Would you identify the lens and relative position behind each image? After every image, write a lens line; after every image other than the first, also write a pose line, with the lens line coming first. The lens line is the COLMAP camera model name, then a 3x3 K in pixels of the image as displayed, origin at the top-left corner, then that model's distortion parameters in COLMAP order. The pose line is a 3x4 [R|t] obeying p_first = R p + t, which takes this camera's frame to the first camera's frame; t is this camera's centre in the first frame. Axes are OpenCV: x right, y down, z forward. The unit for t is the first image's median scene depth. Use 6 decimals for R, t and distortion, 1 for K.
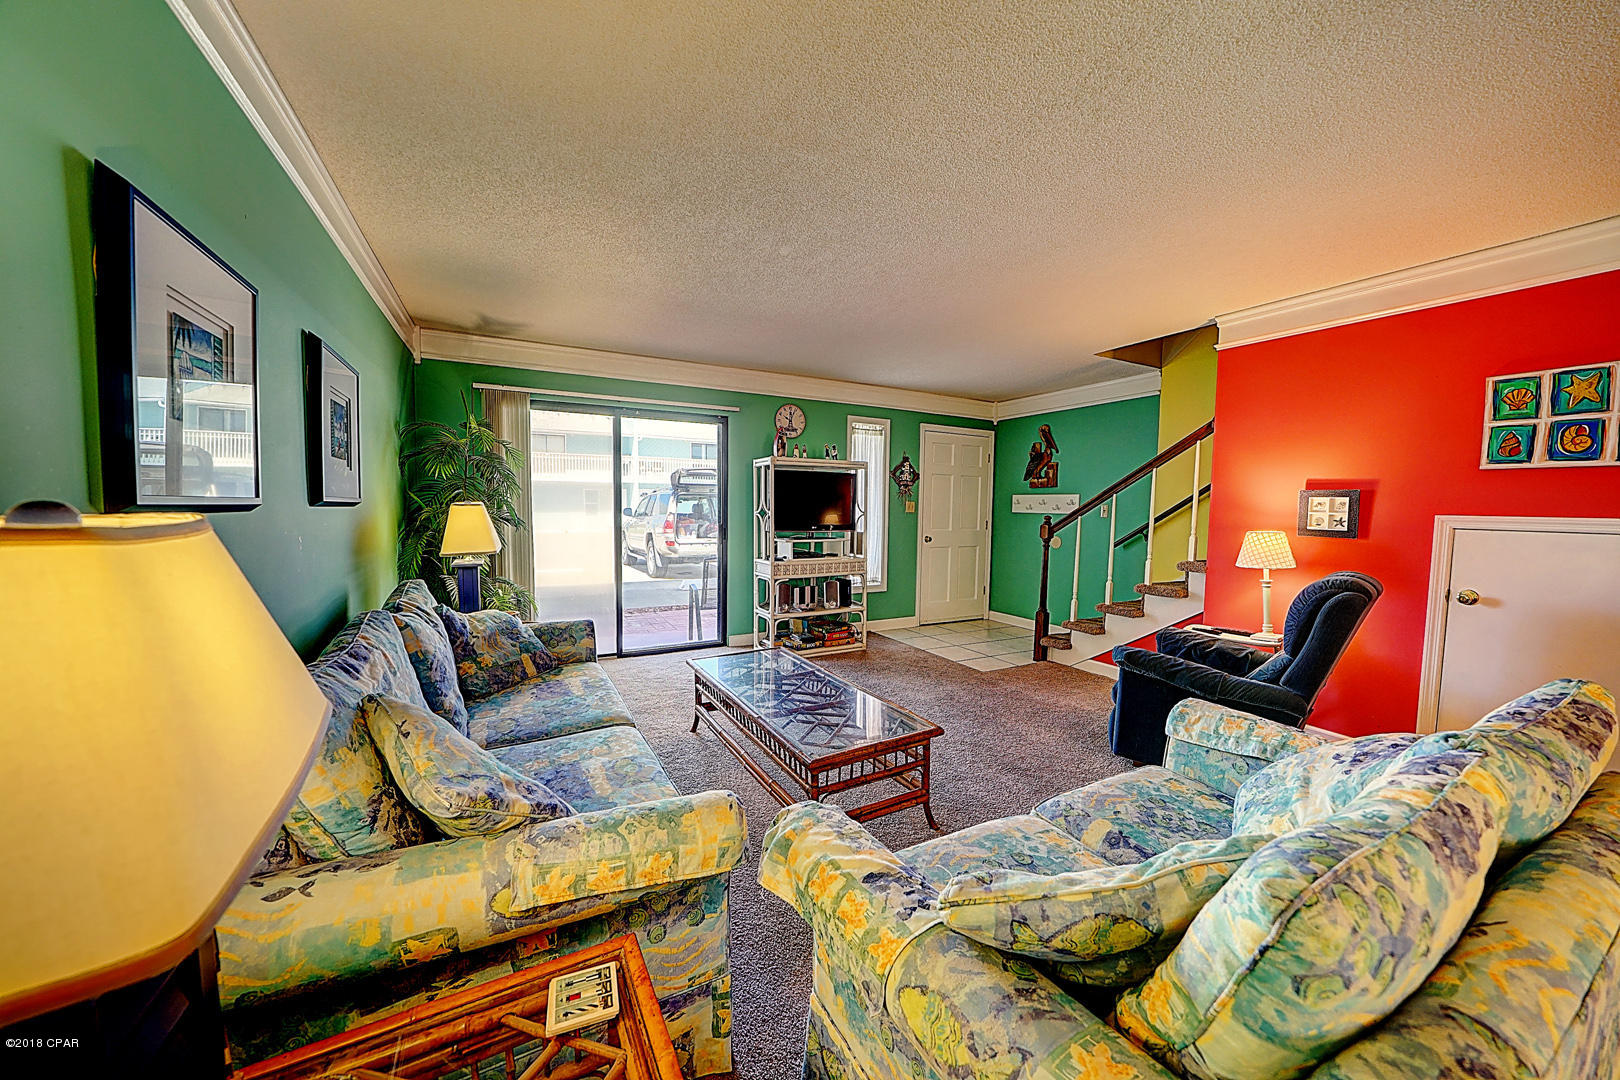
lens RADIAL K [[563.2, 0, 811.9], [0, 563.2, 538.2], [0, 0, 1]] dist [-0.016367, 0.000264]
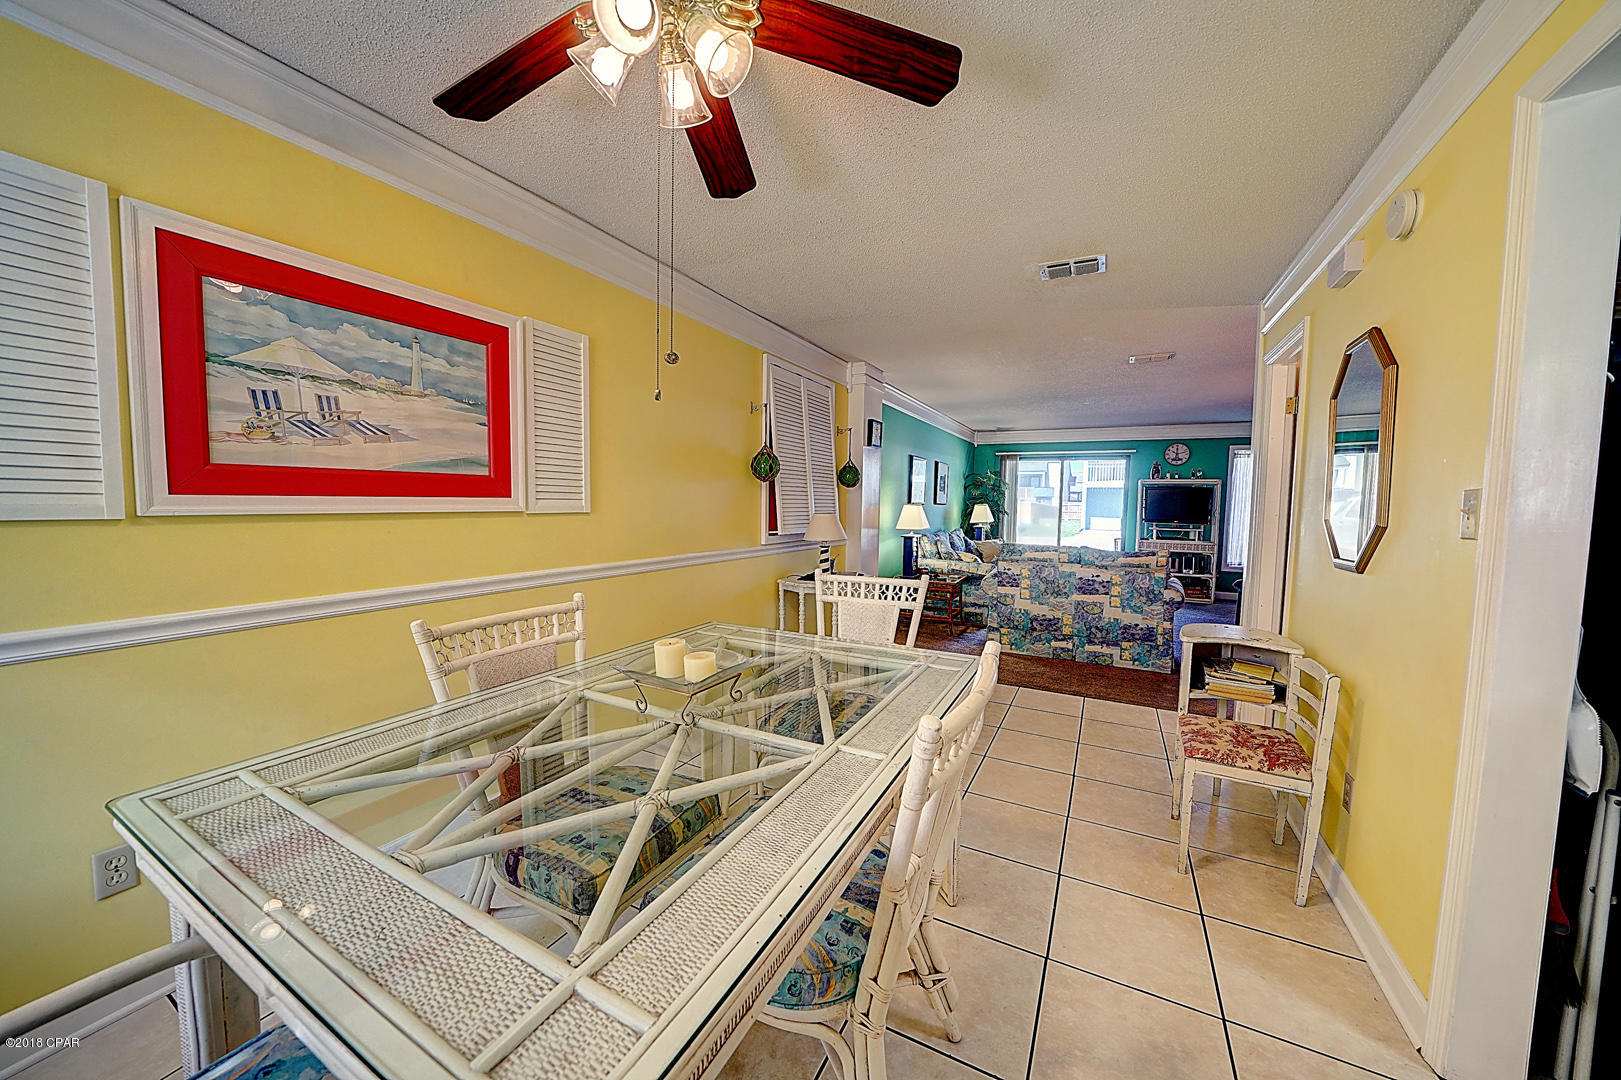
lens RADIAL K [[563.6, 0, 812.9], [0, 563.6, 536.7], [0, 0, 1]] dist [-0.016367, 0.000264]
pose [[0.556433, 0.052284, -0.829246, 0.739689], [-0.060248, 0.997930, 0.022492, 0.050029], [0.828706, 0.037445, 0.558431, -0.737020]]
